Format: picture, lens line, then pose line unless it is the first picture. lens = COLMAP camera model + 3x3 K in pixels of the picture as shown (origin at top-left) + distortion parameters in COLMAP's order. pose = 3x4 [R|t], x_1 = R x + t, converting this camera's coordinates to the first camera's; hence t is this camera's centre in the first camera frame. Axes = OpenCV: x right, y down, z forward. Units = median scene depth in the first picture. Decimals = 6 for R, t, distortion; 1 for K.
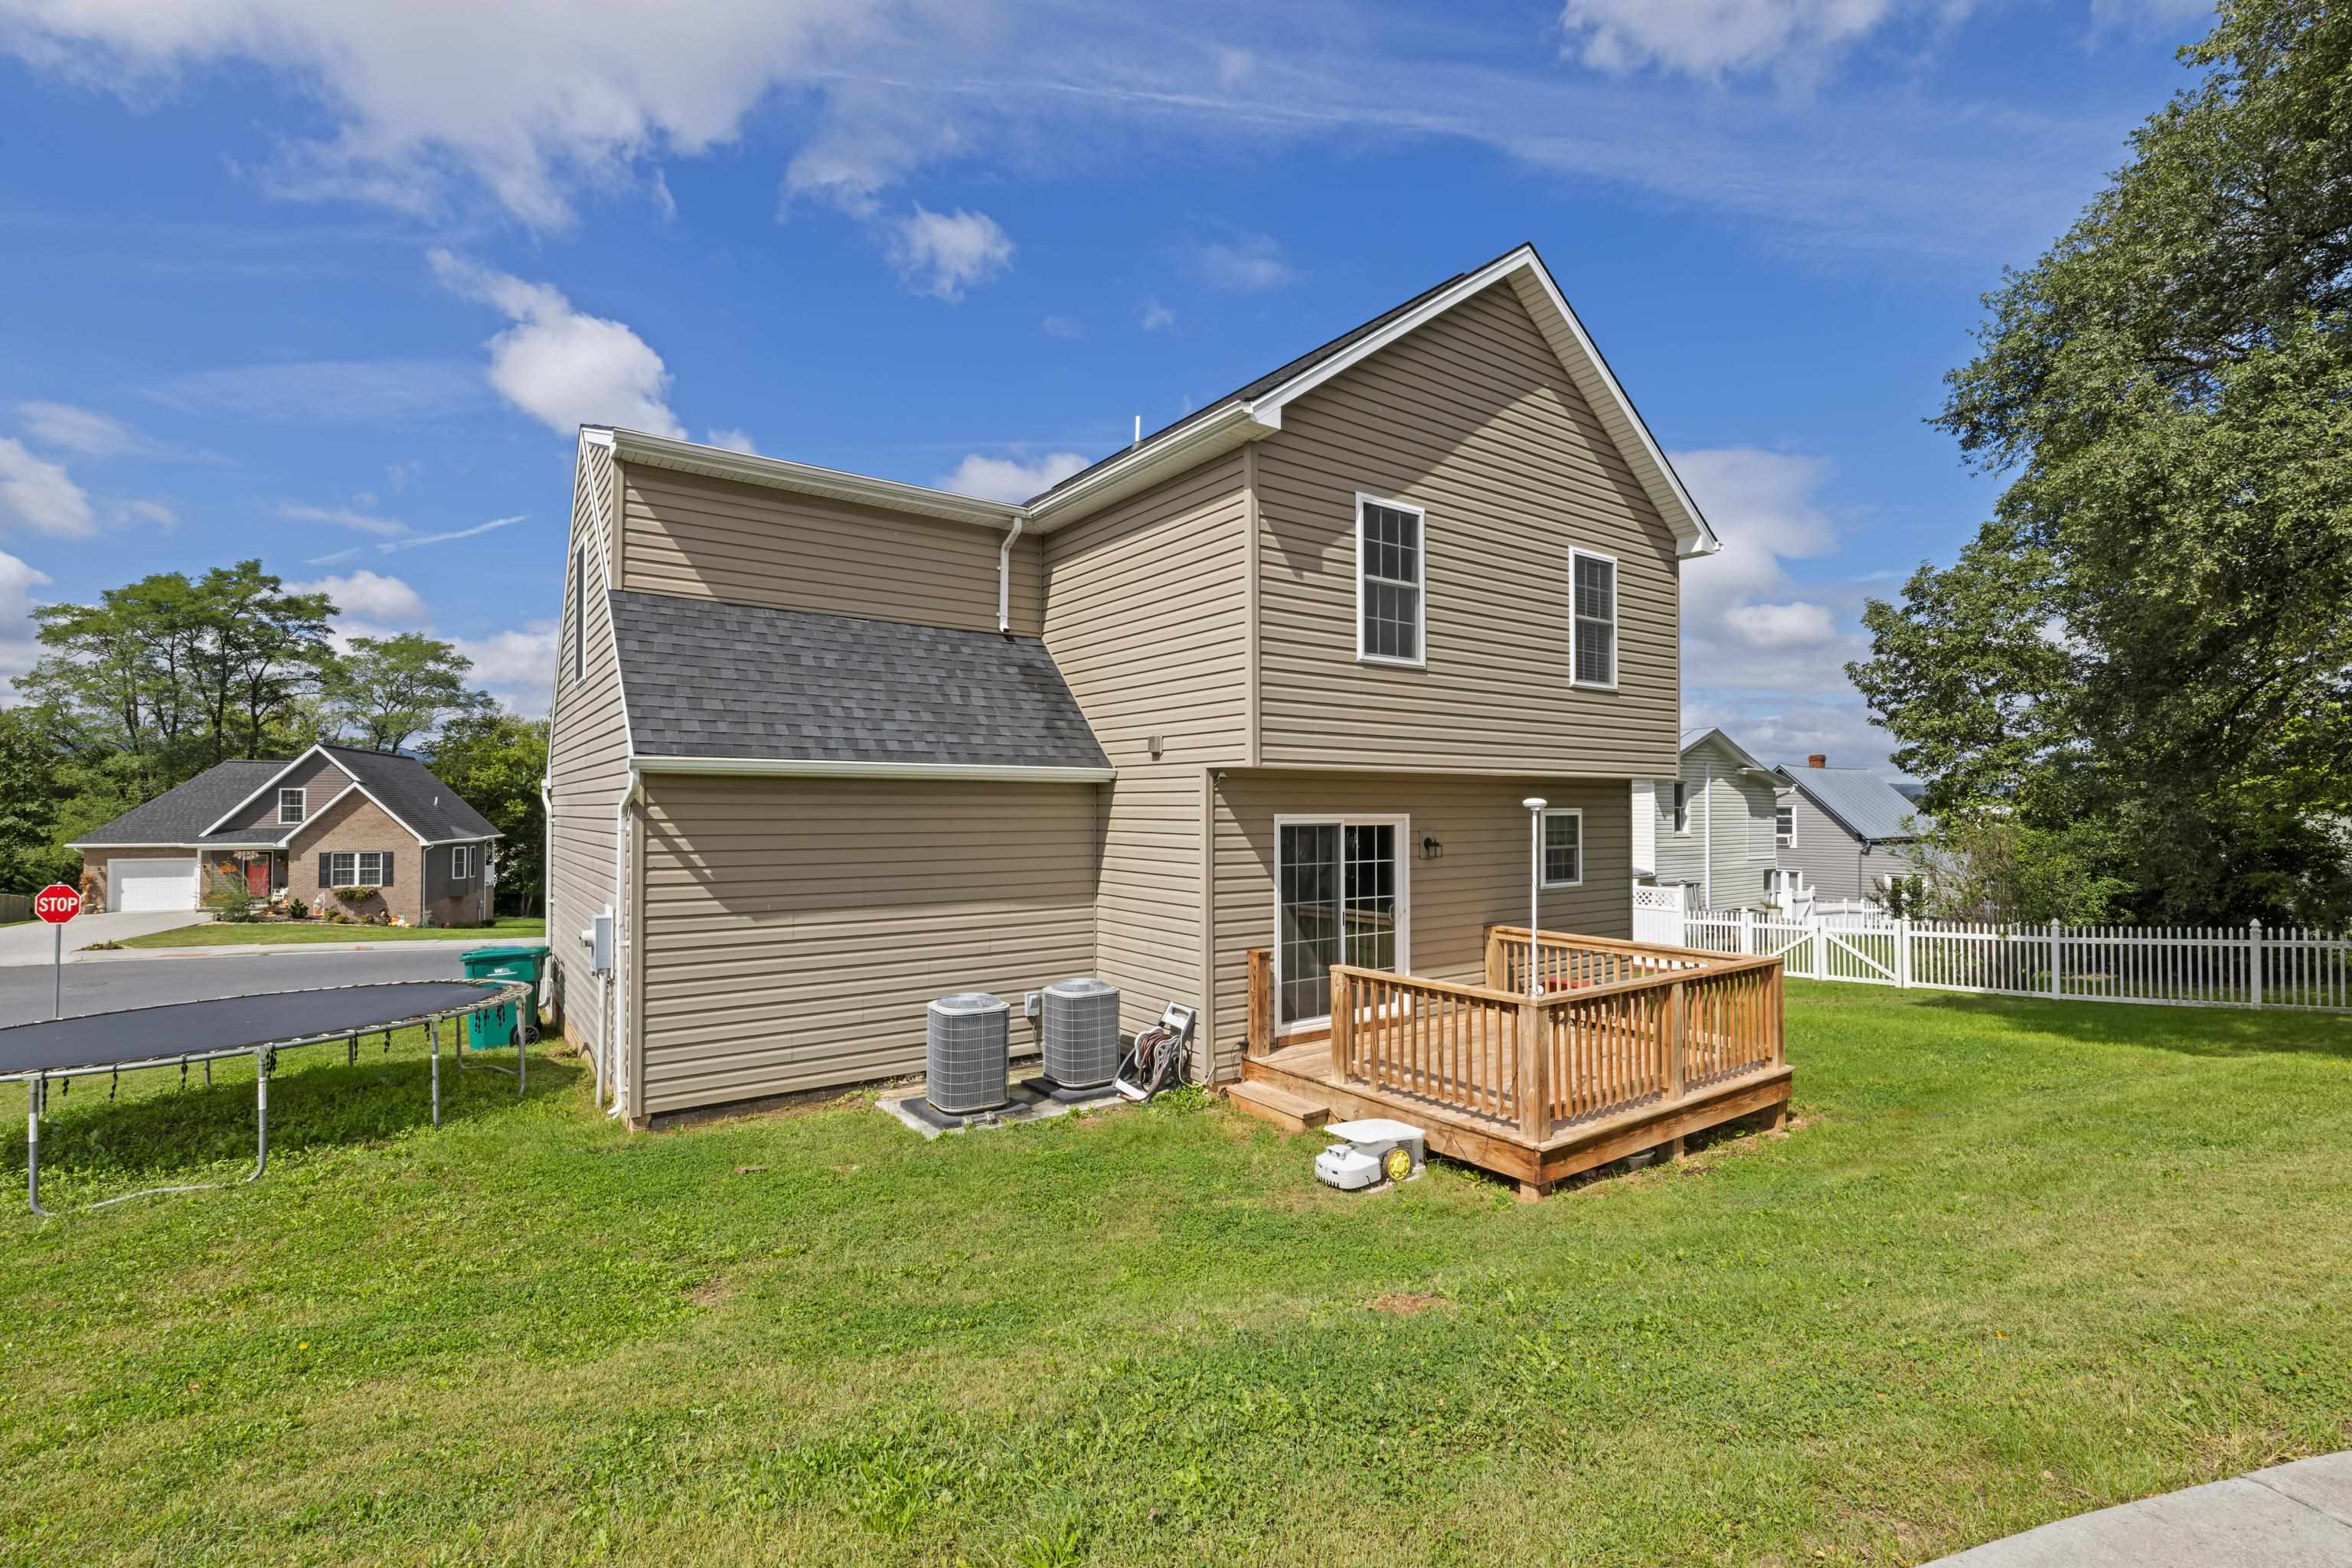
lens RADIAL K [[1023.8, 0, 1170.5], [0, 1023.8, 777.2], [0, 0, 1]] dist [0.001183, 0.000312]
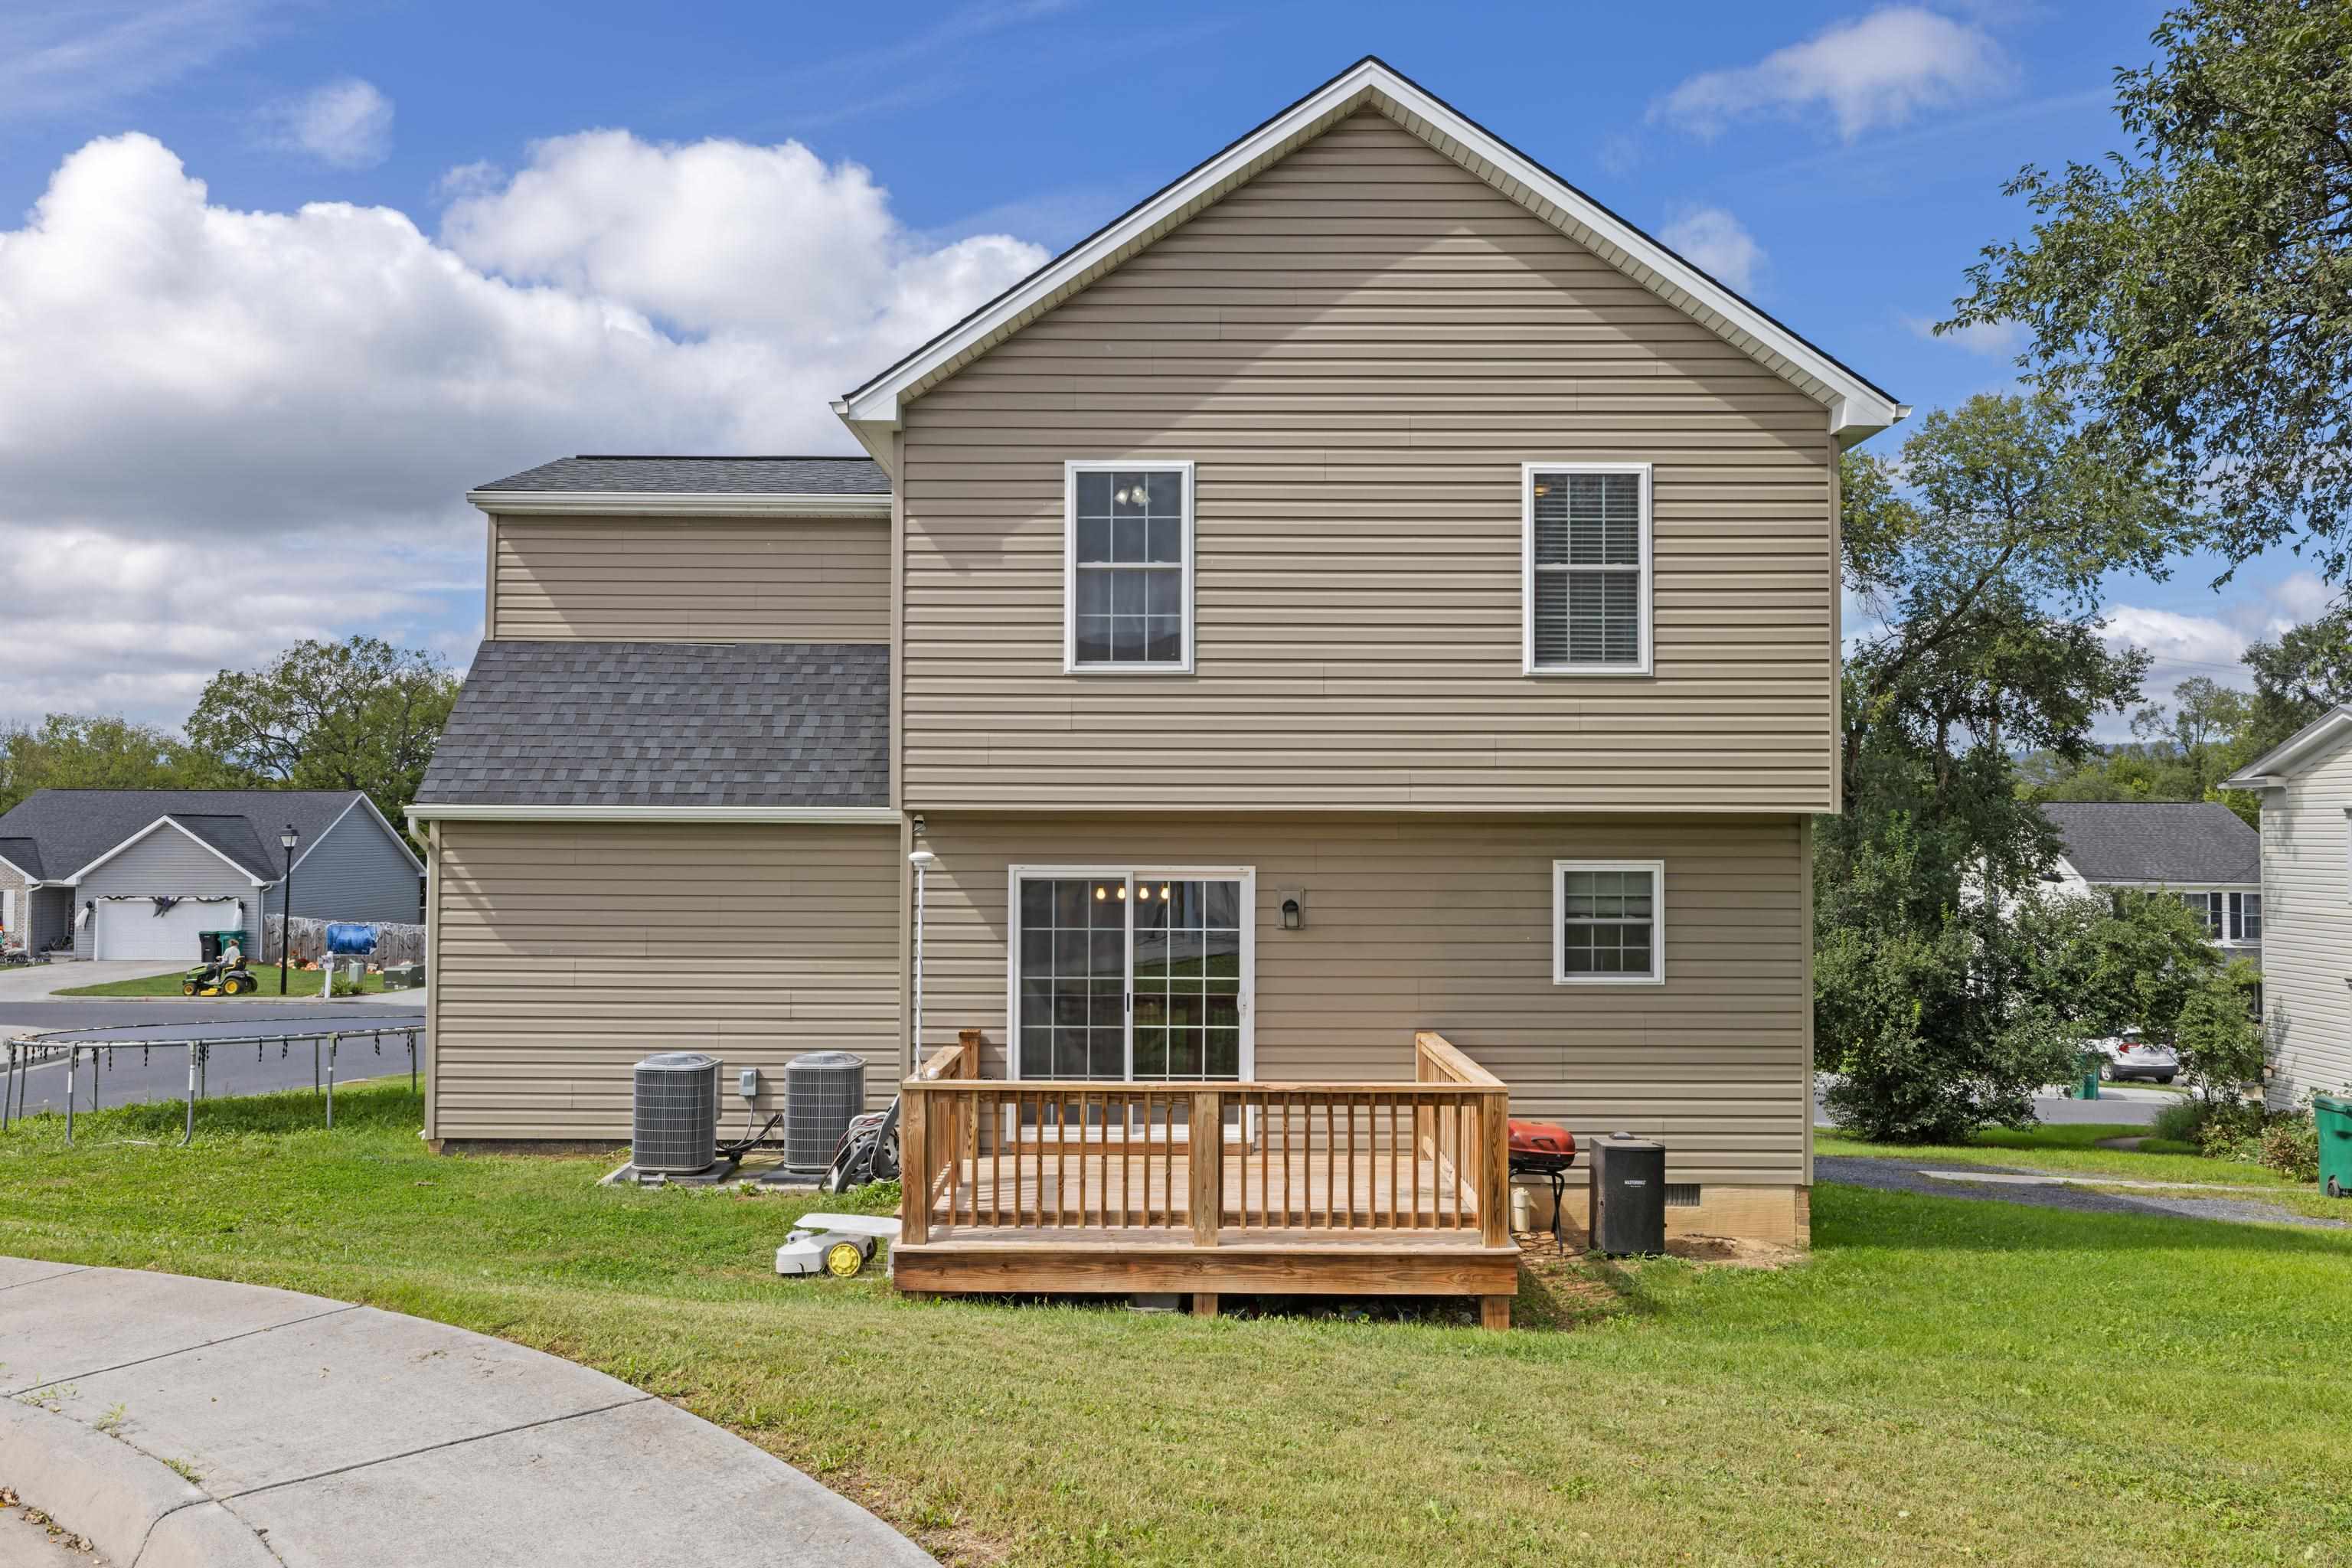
lens RADIAL K [[1853.5, 0, 1177.8], [0, 1853.5, 739.6], [0, 0, 1]] dist [-0.001765, 0.002474]
pose [[0.815514, -0.026439, -0.578133, 1.008607], [0.013781, 0.999560, -0.026272, -0.021411], [0.578573, 0.013458, 0.815520, -0.113411]]
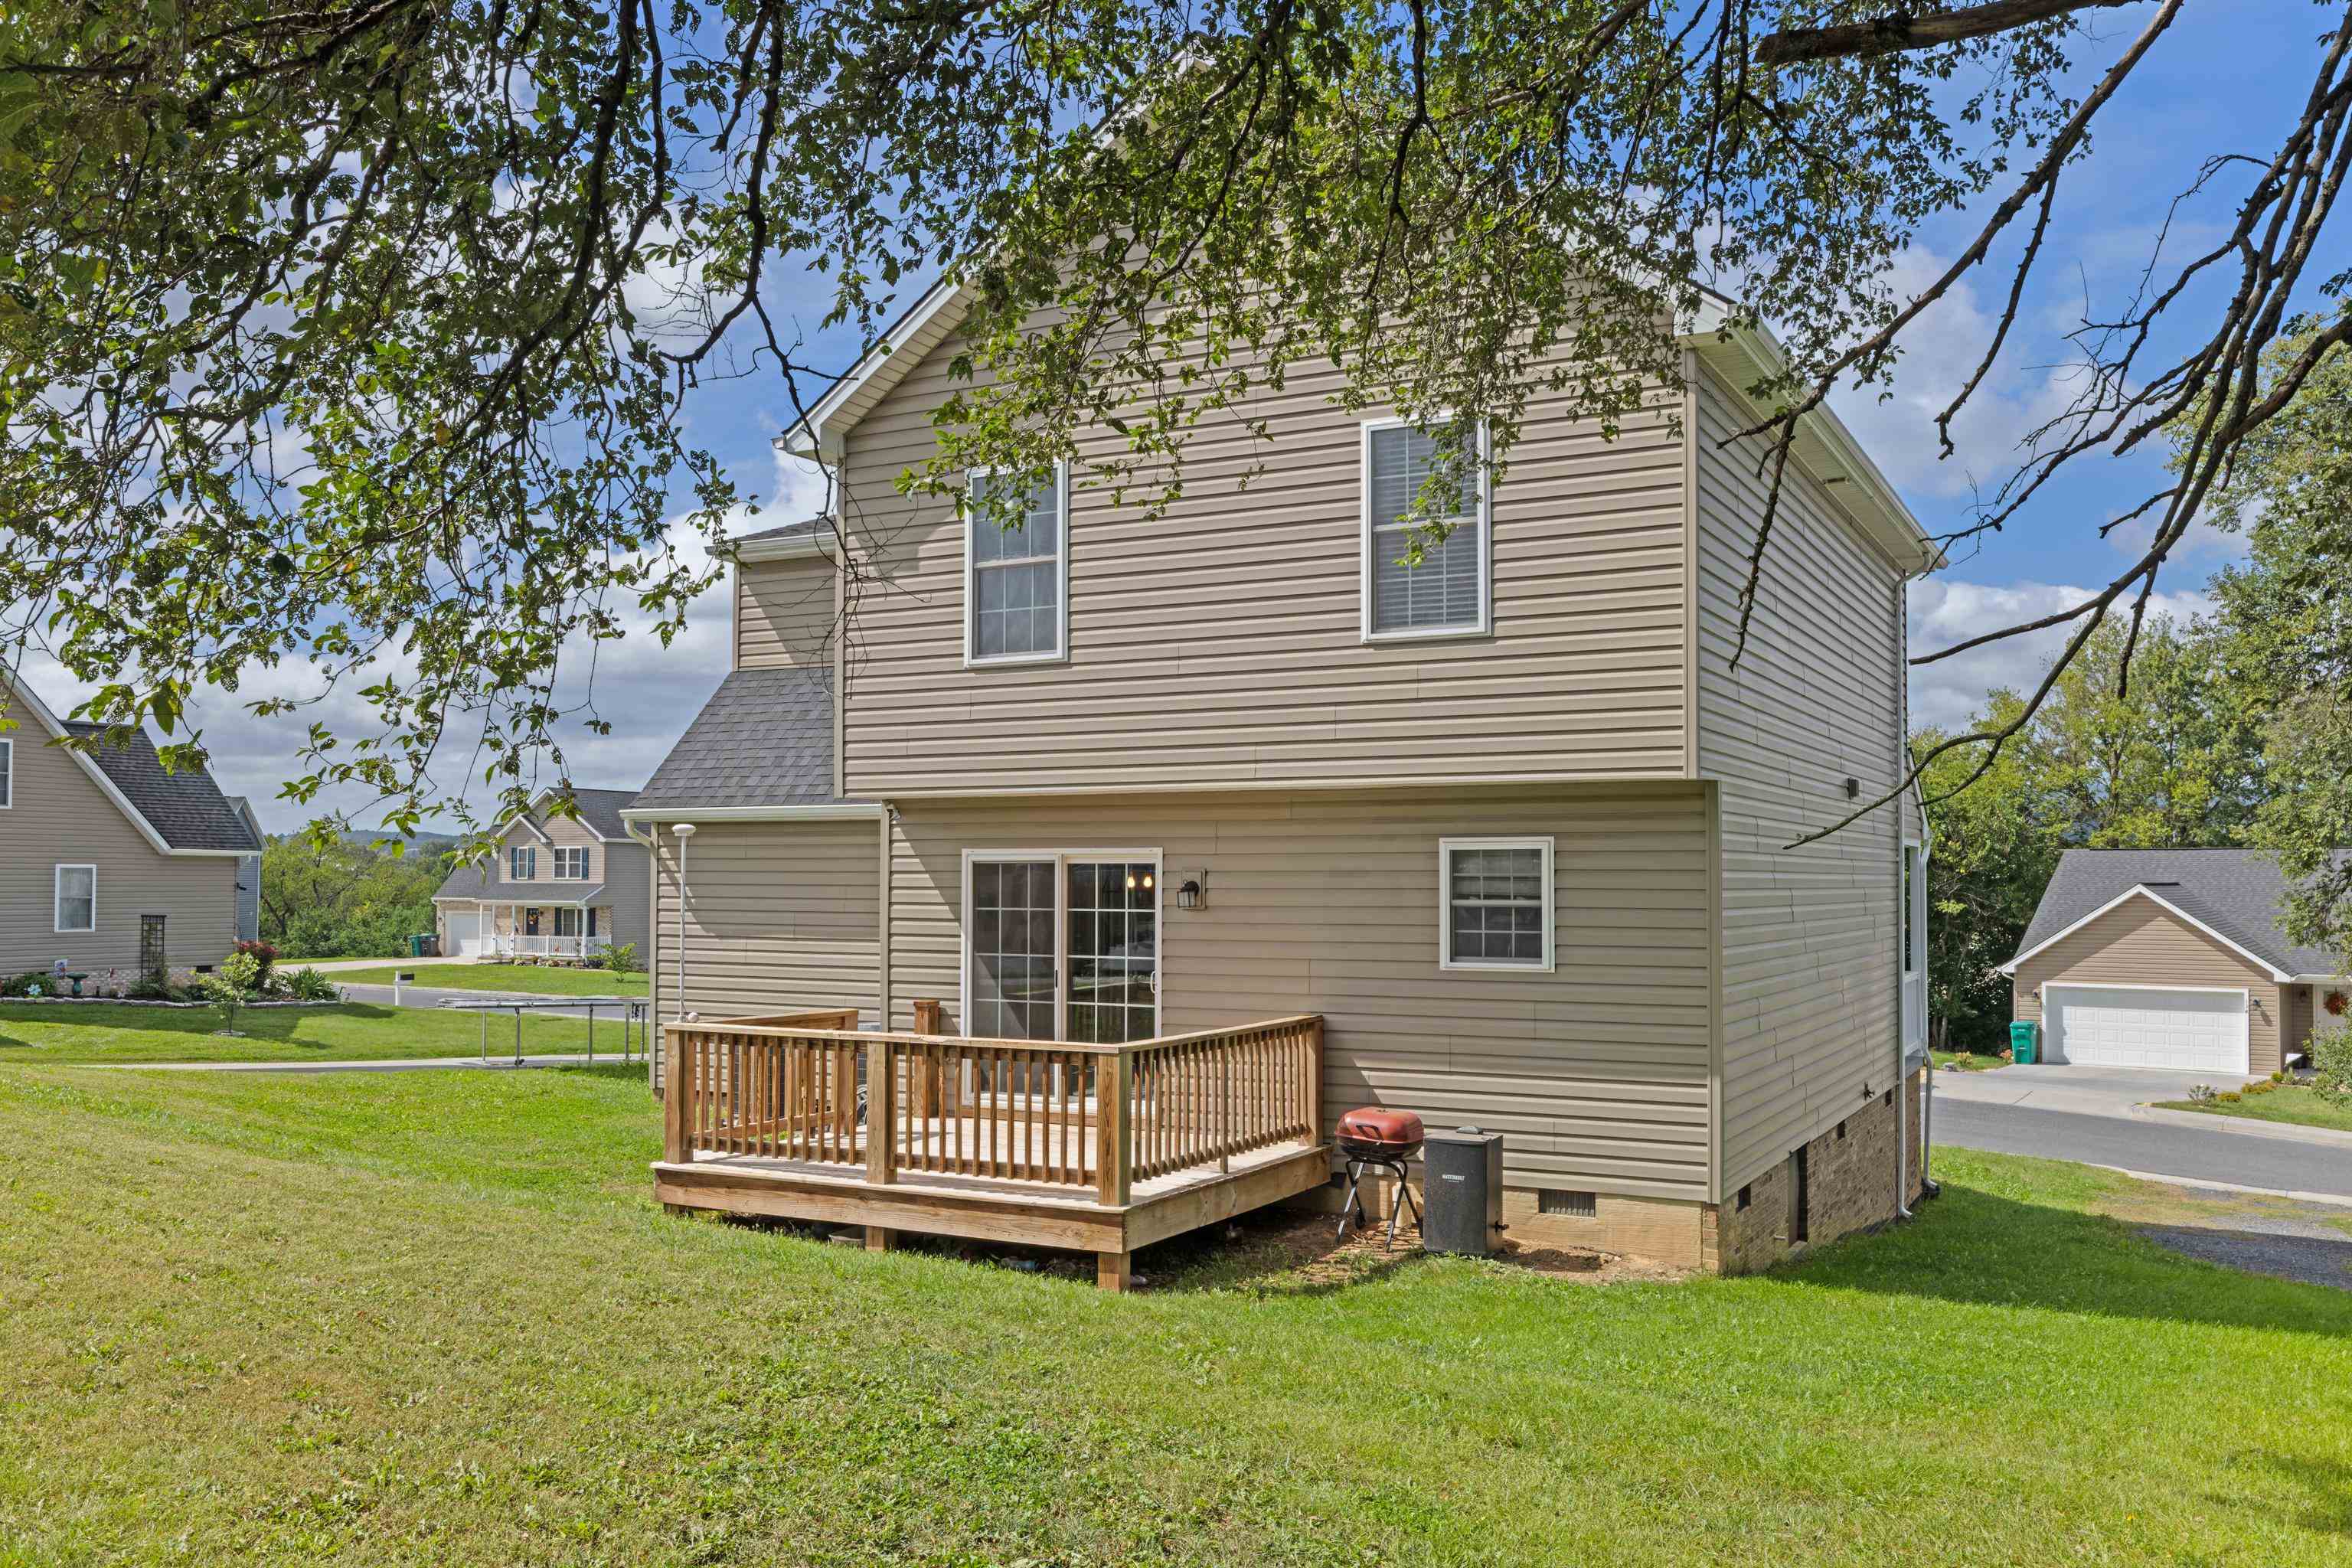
lens RADIAL K [[1927.8, 0, 1176.0], [0, 1927.8, 784.0], [0, 0, 1]] dist [-0.011149, -0.008090]
pose [[0.436593, -0.043645, -0.898600, 1.578435], [0.025973, 0.999018, -0.035902, 0.042308], [0.899284, -0.007665, 0.437297, 0.424265]]
